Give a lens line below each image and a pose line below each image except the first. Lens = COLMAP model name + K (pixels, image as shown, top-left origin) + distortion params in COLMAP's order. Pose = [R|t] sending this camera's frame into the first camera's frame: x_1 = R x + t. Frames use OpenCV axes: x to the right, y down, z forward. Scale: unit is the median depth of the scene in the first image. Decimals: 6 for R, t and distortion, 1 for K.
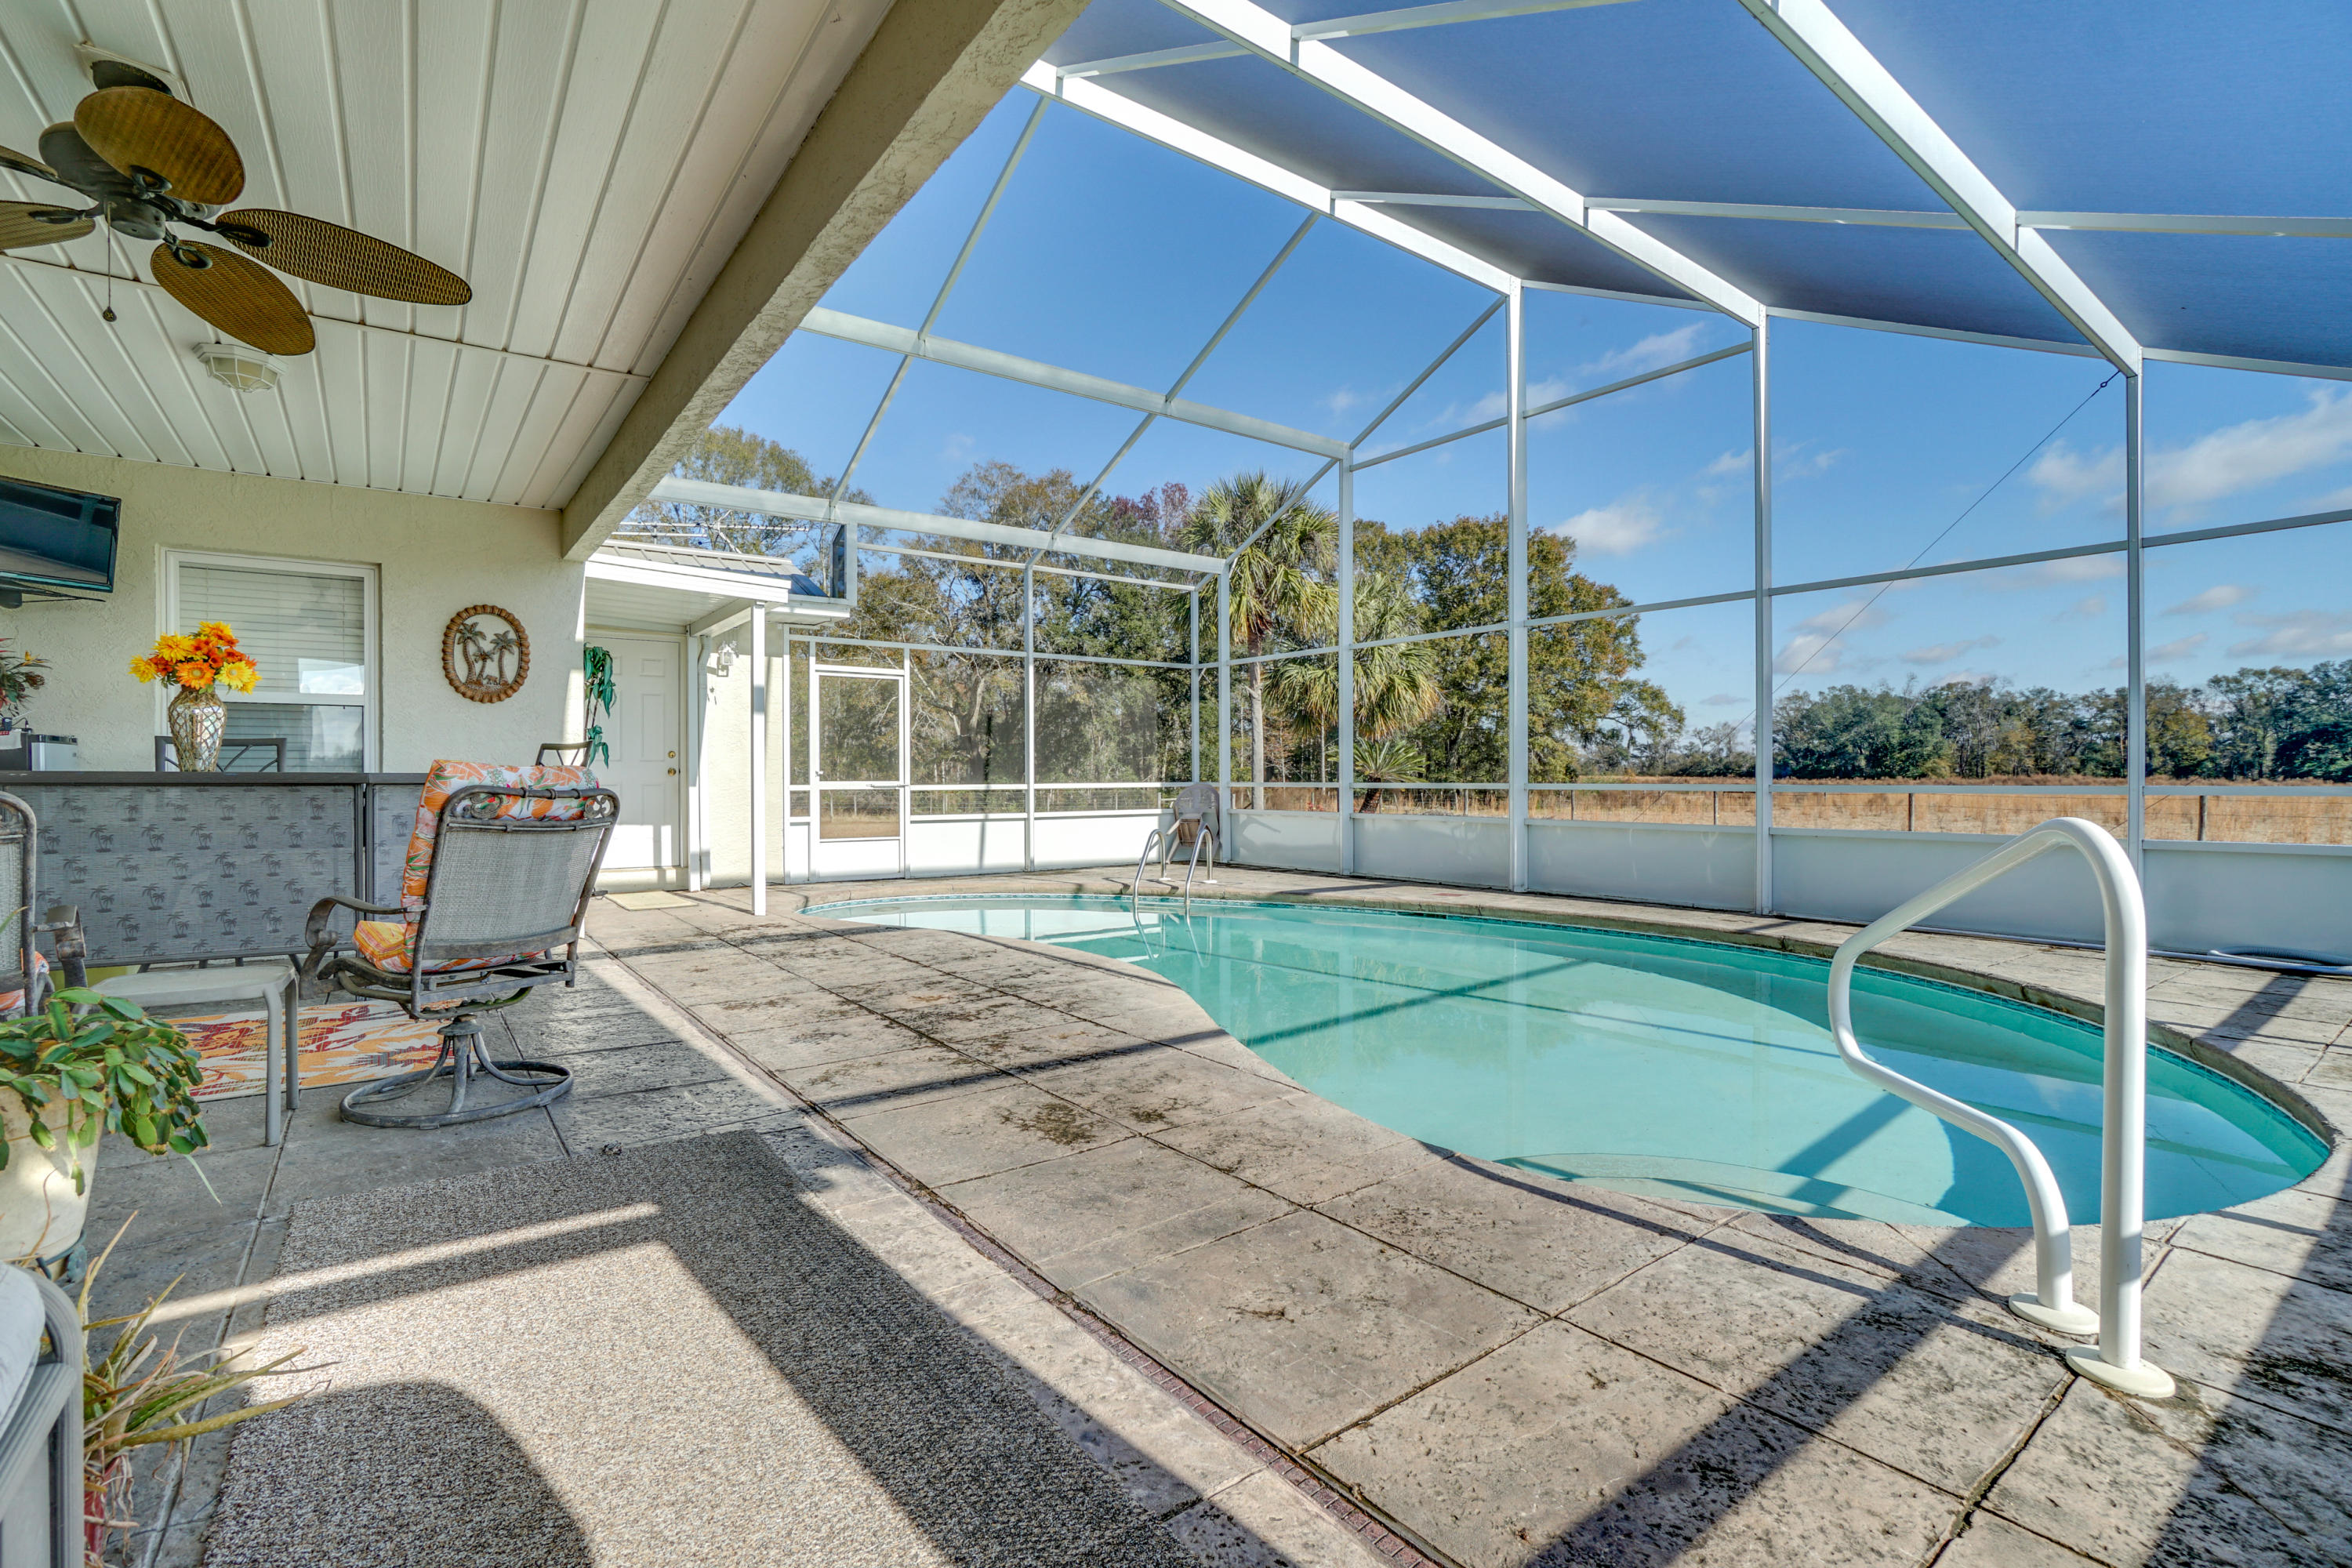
lens RADIAL K [[1041.6, 0, 1168.7], [0, 1041.6, 777.7], [0, 0, 1]] dist [-0.048787, 0.010909]
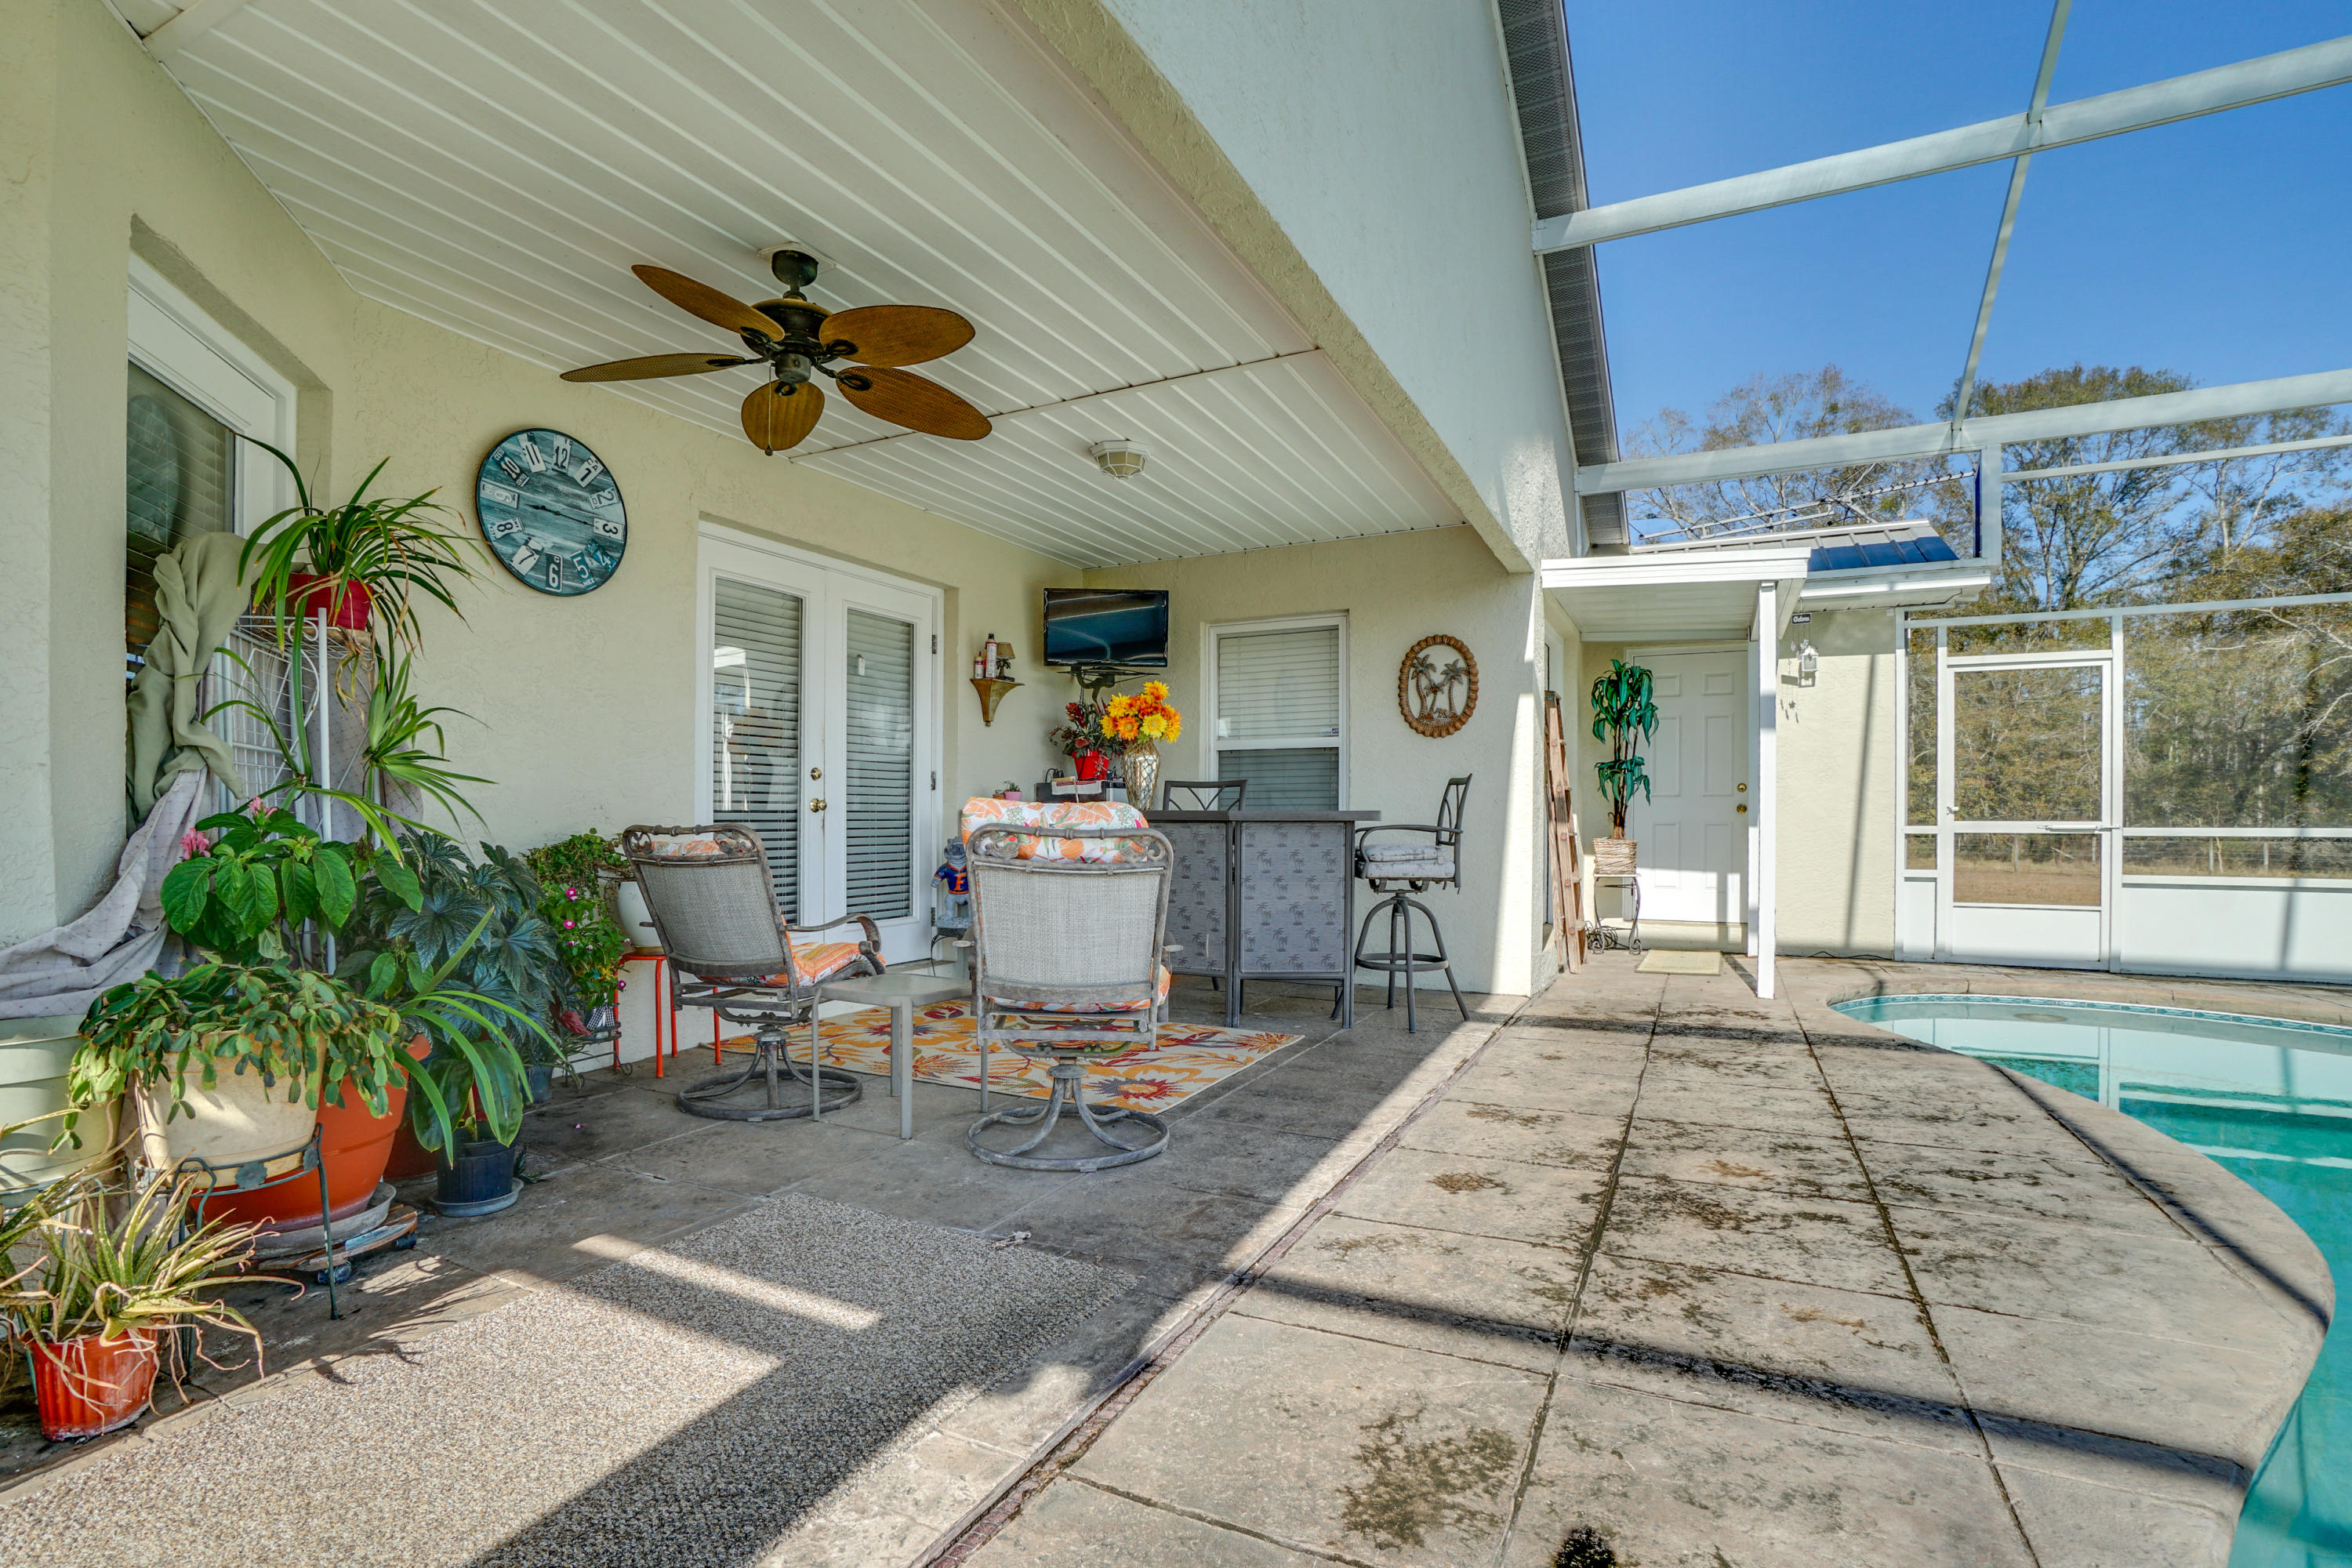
lens RADIAL K [[1122.5, 0, 1179.8], [0, 1122.5, 804.5], [0, 0, 1]] dist [-0.042416, 0.002293]
pose [[0.445864, -0.005963, -0.895081, 0.169535], [-0.001859, 0.999969, -0.007588, -0.001531], [0.895099, 0.005047, 0.445839, 0.317652]]
